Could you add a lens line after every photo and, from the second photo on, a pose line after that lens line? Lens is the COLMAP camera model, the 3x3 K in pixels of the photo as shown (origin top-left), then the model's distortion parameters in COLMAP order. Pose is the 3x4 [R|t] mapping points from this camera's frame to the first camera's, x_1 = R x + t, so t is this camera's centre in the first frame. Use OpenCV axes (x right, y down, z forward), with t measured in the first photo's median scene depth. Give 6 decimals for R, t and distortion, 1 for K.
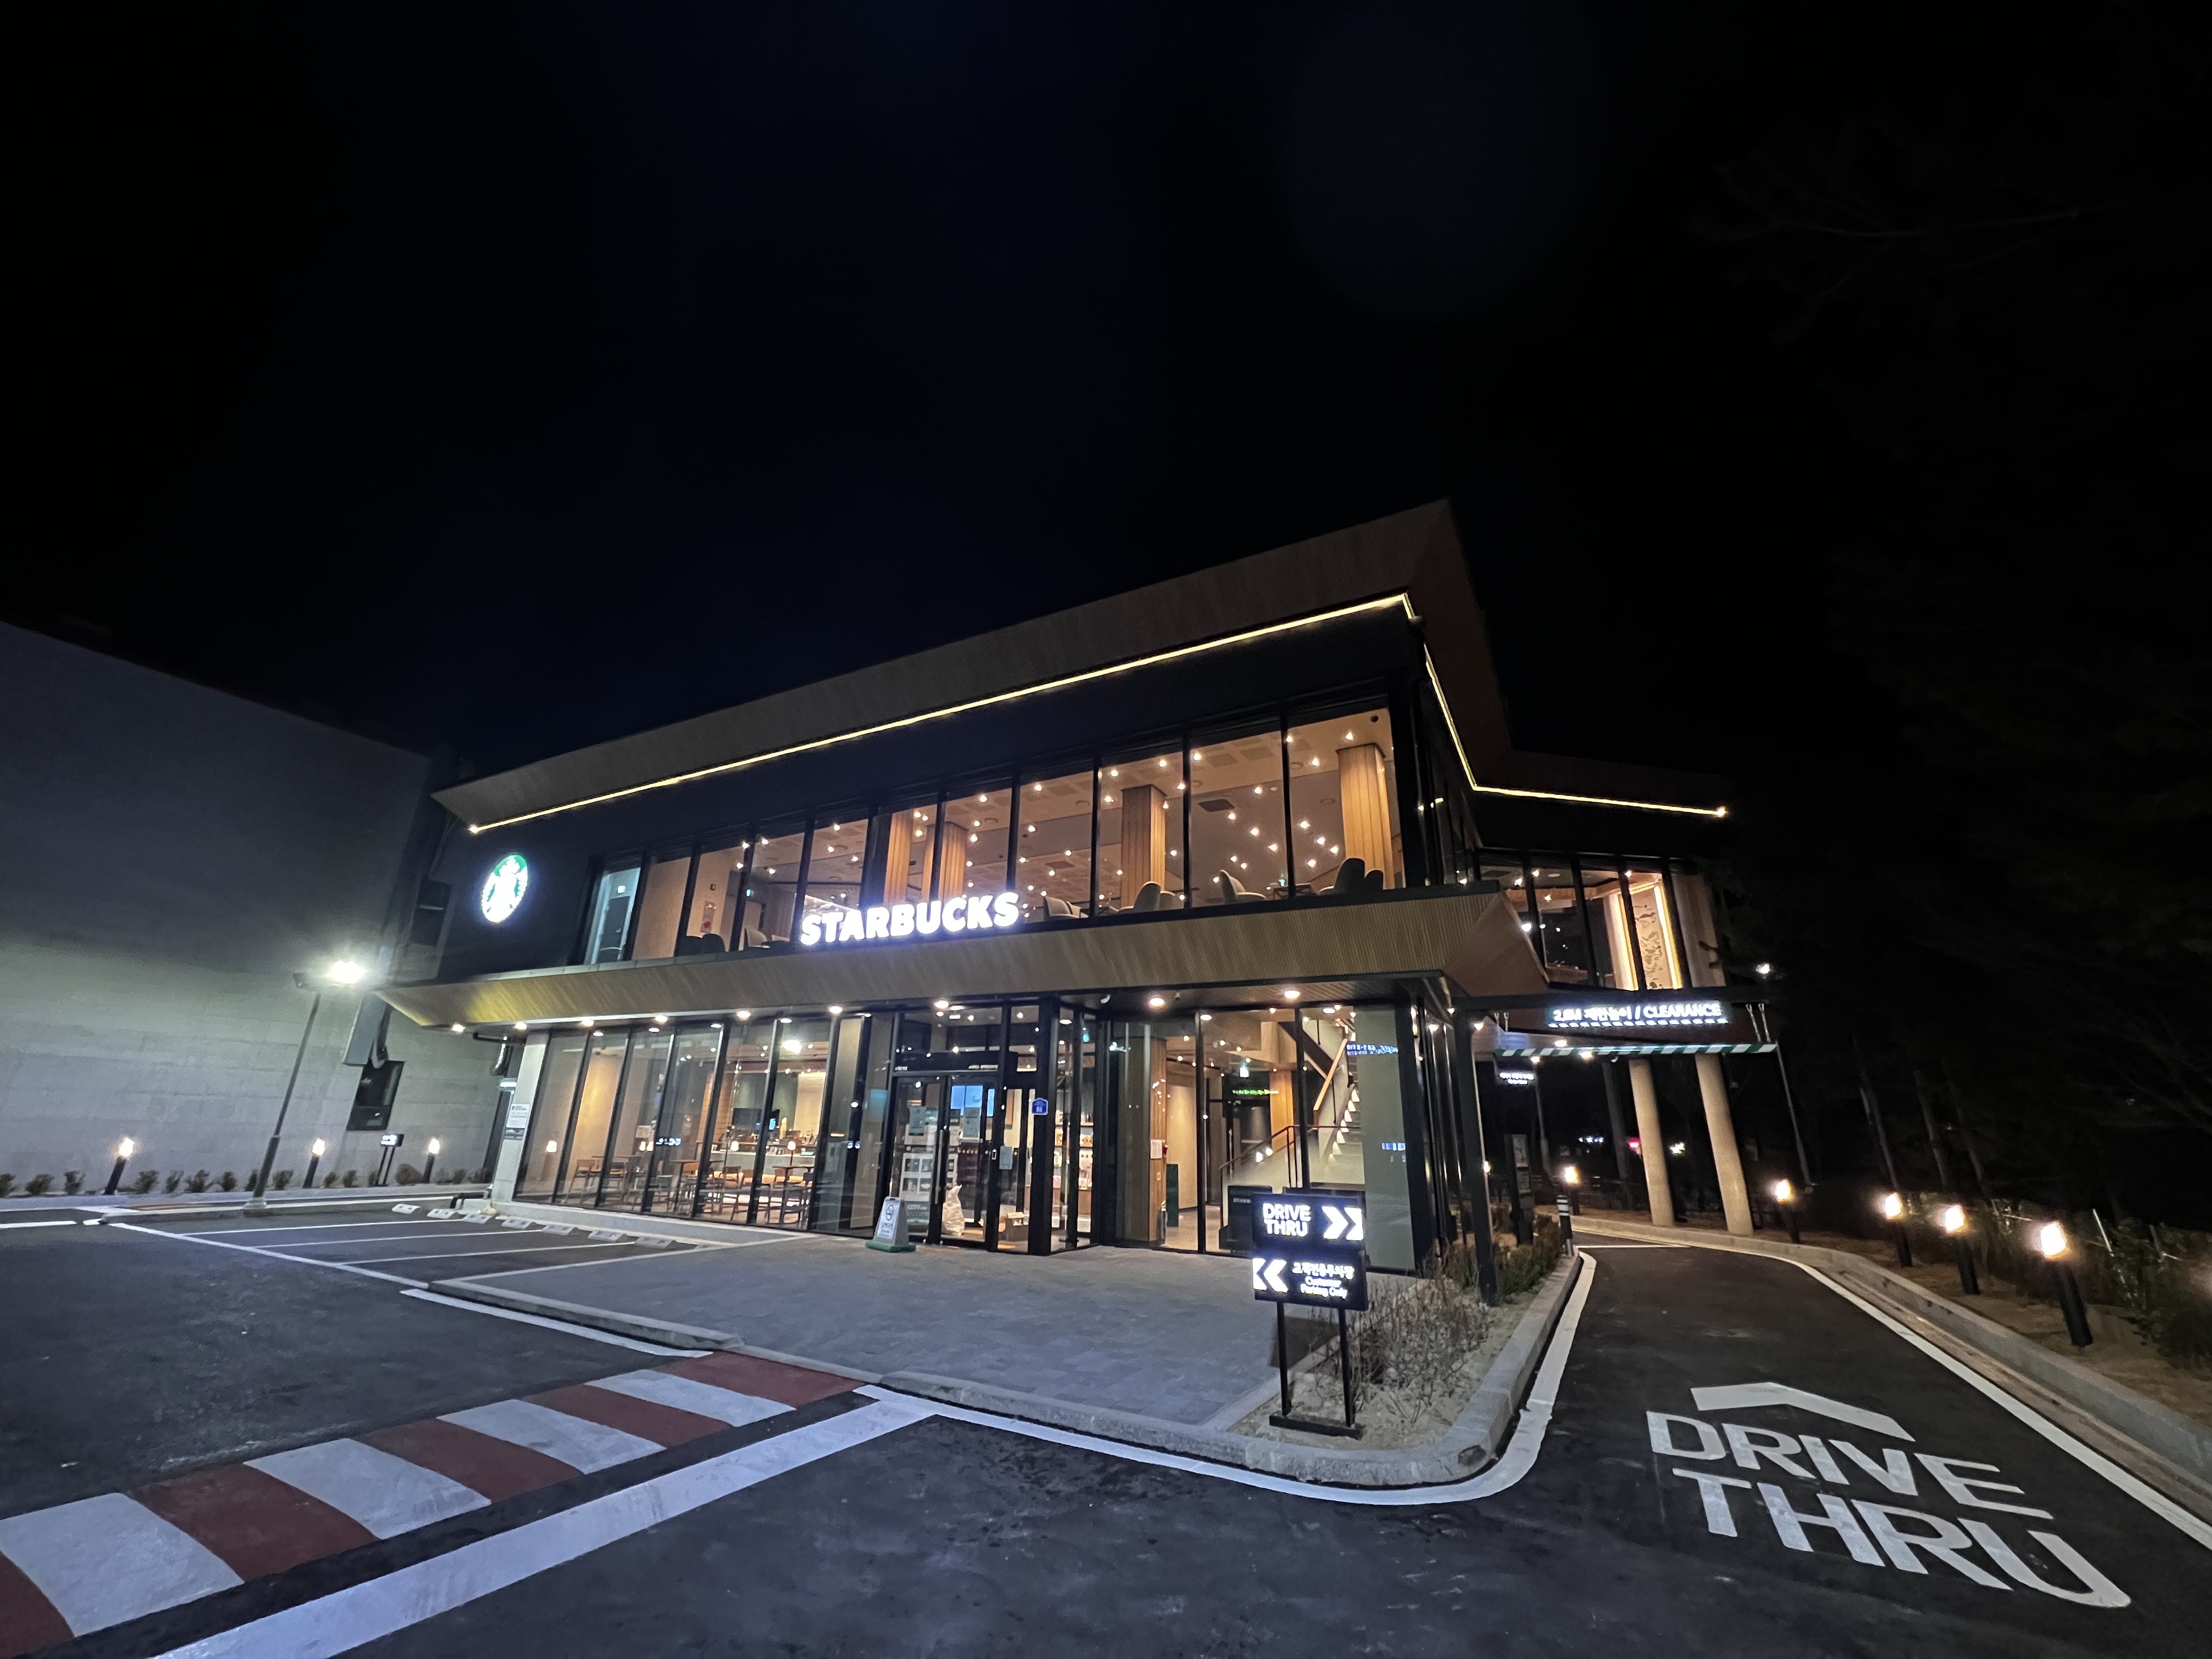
lens RADIAL K [[876.9, 0, 1108.5], [0, 876.9, 834.1], [0, 0, 1]] dist [-0.000210, 0.000042]
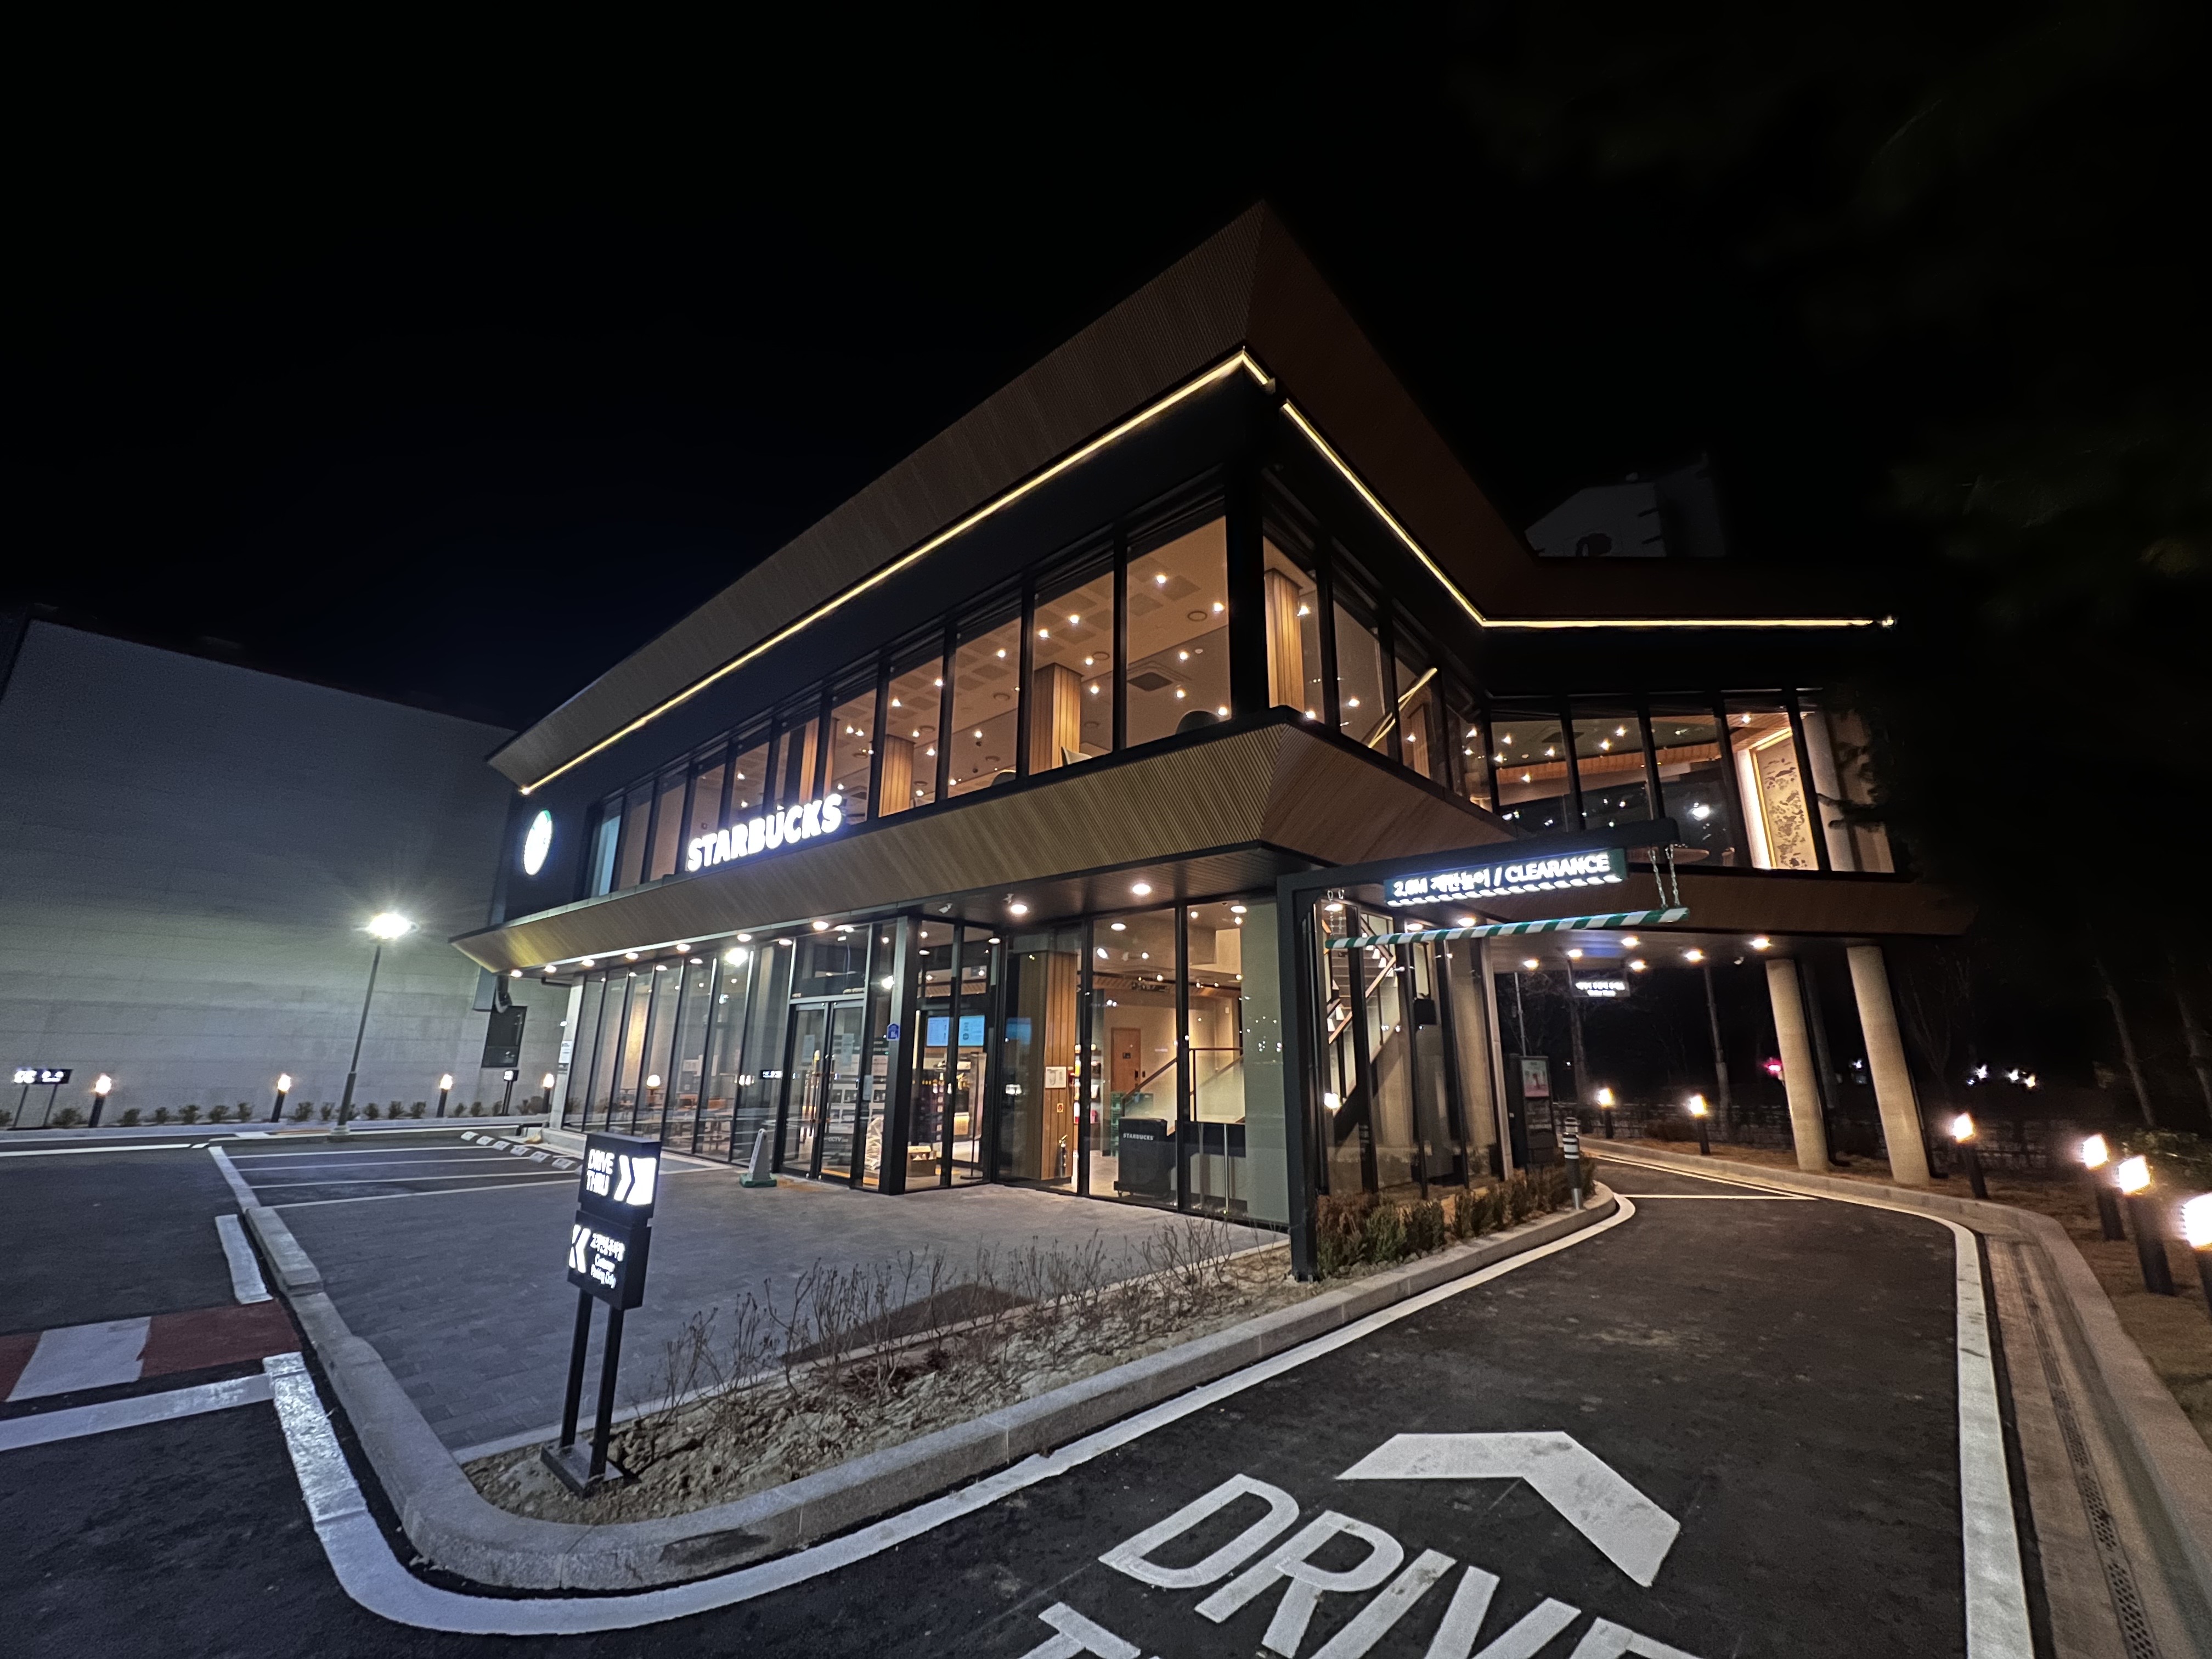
lens RADIAL K [[876.9, 0, 1108.5], [0, 876.9, 834.1], [0, 0, 1]] dist [-0.000210, 0.000042]
pose [[0.969142, -0.072670, -0.235547, 0.315836], [0.089082, 0.994228, 0.059787, 0.068788], [0.229843, -0.078925, 0.970022, 0.179788]]
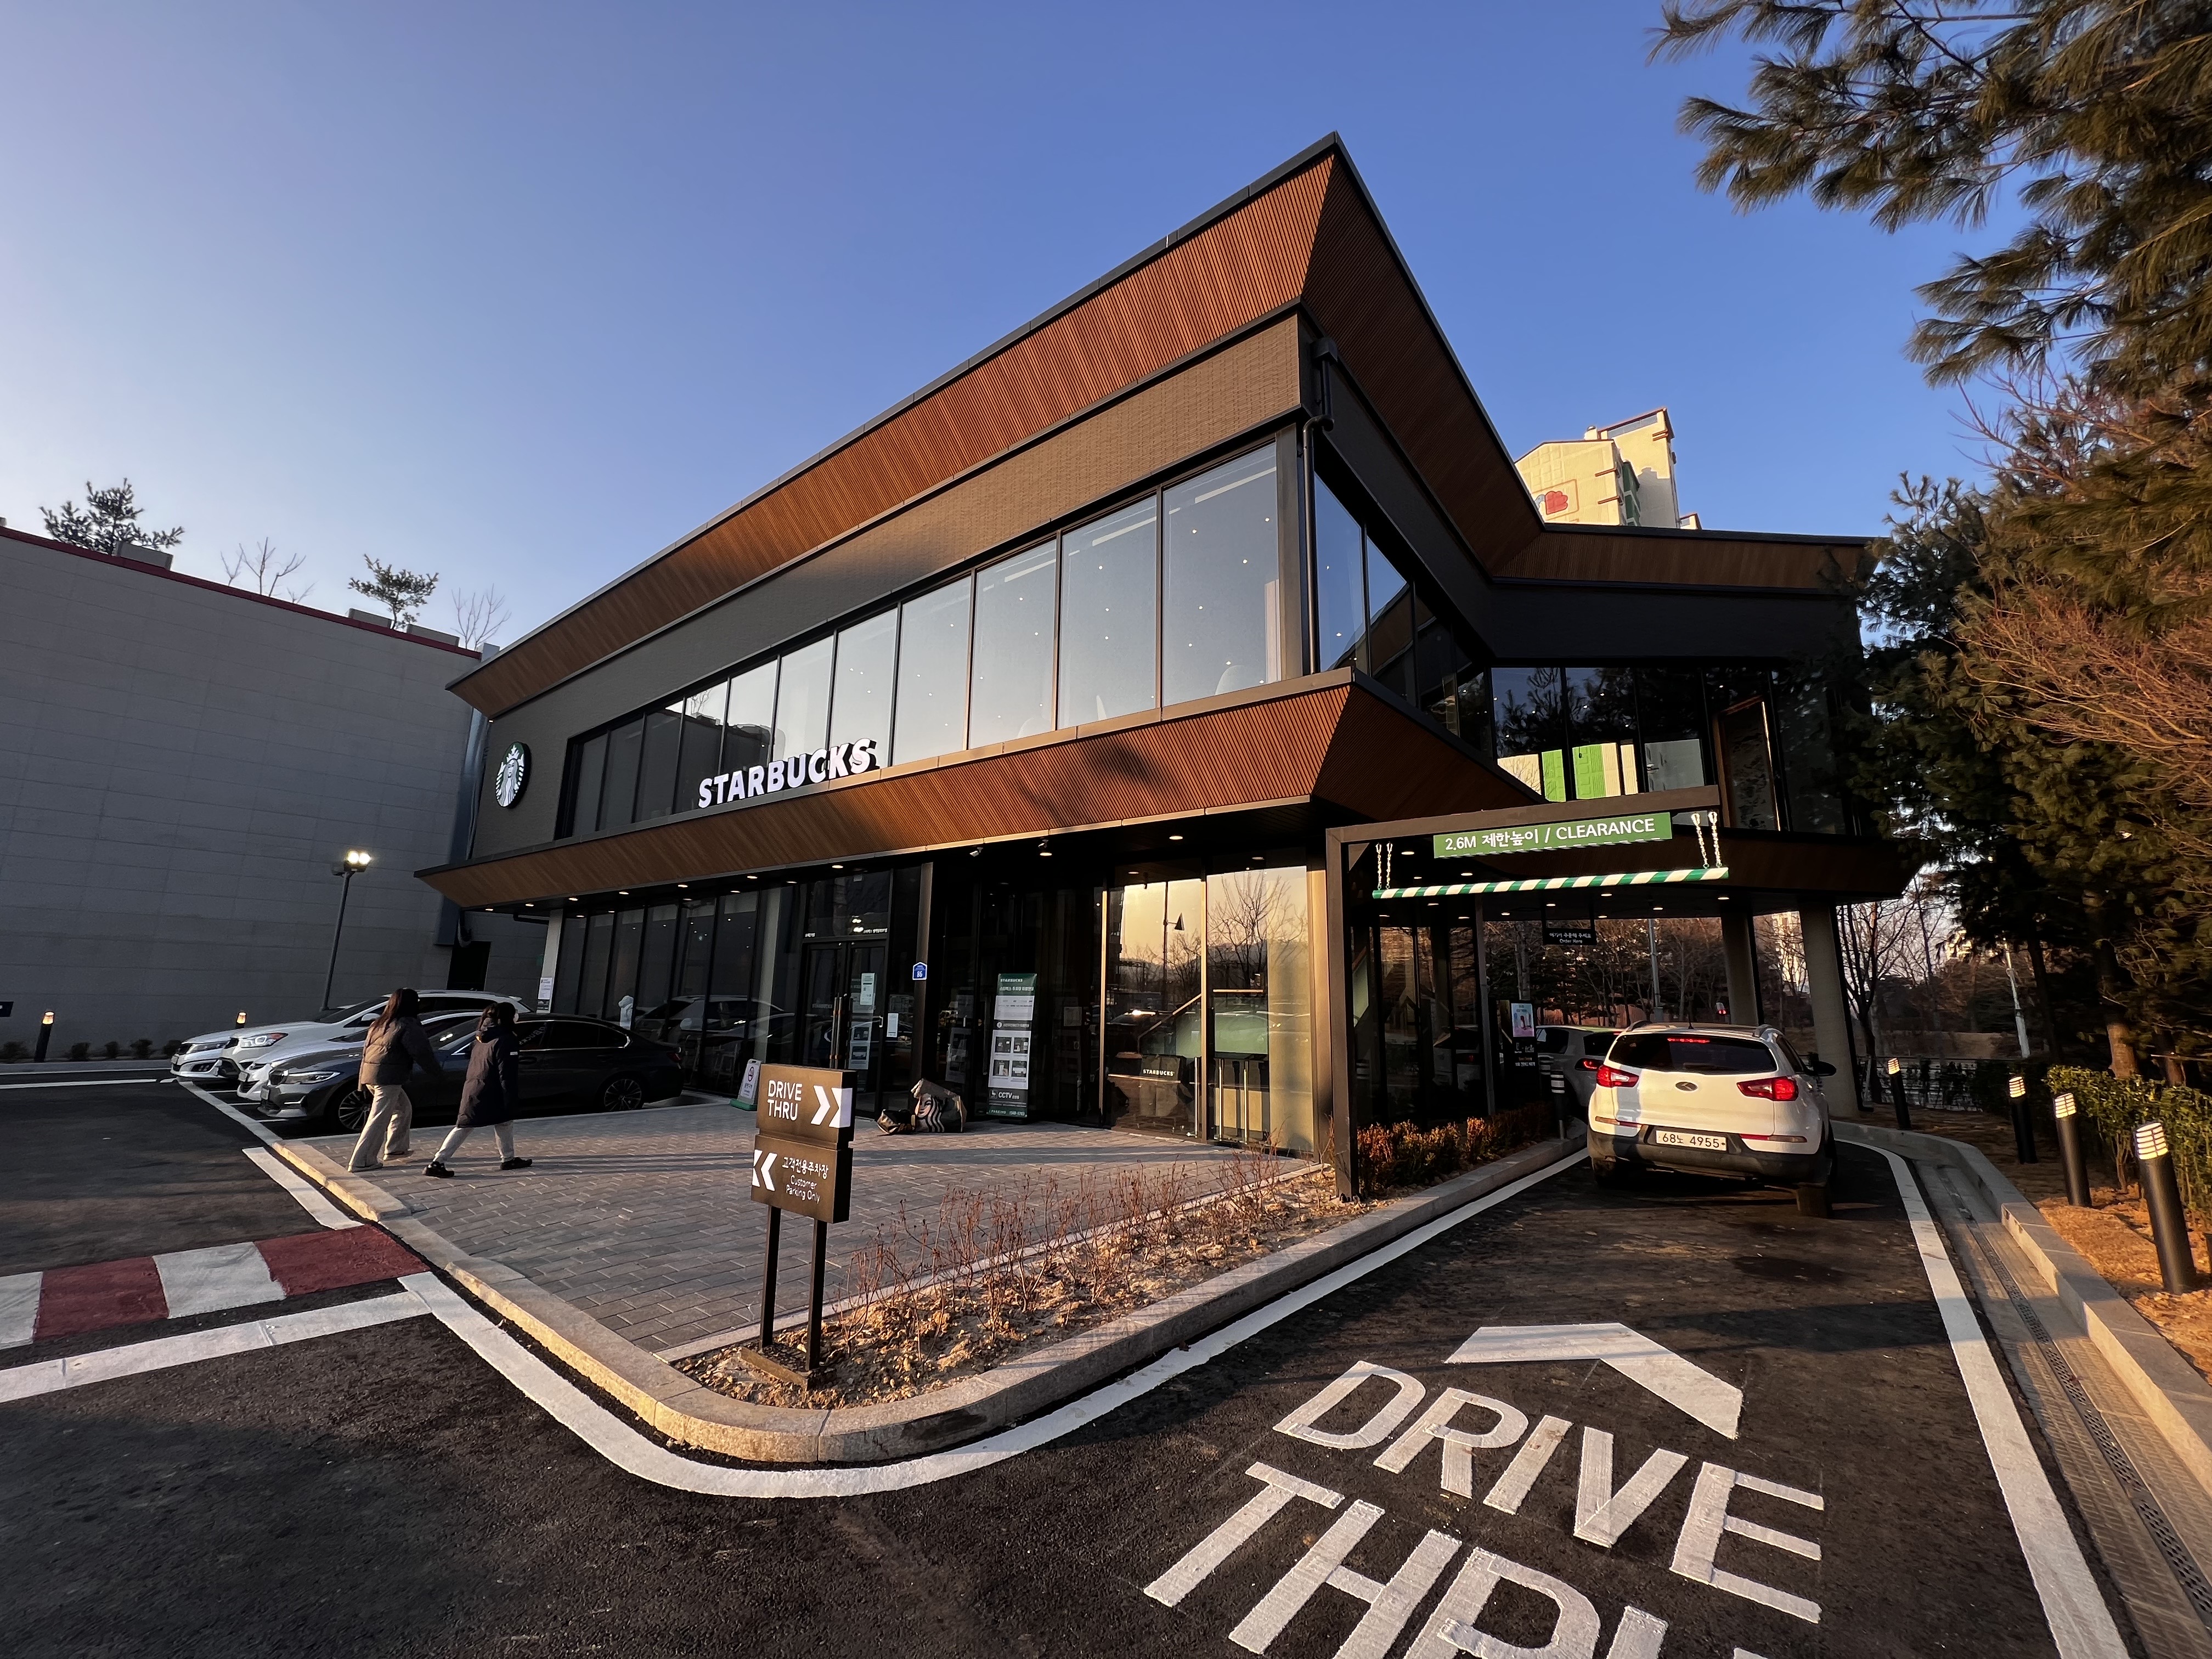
lens RADIAL K [[876.9, 0, 1108.5], [0, 876.9, 834.1], [0, 0, 1]] dist [-0.000210, 0.000042]
pose [[0.983374, -0.038201, -0.177529, 0.248839], [0.061606, 0.989826, 0.128257, 0.057297], [0.170823, -0.137061, 0.975722, 0.145286]]
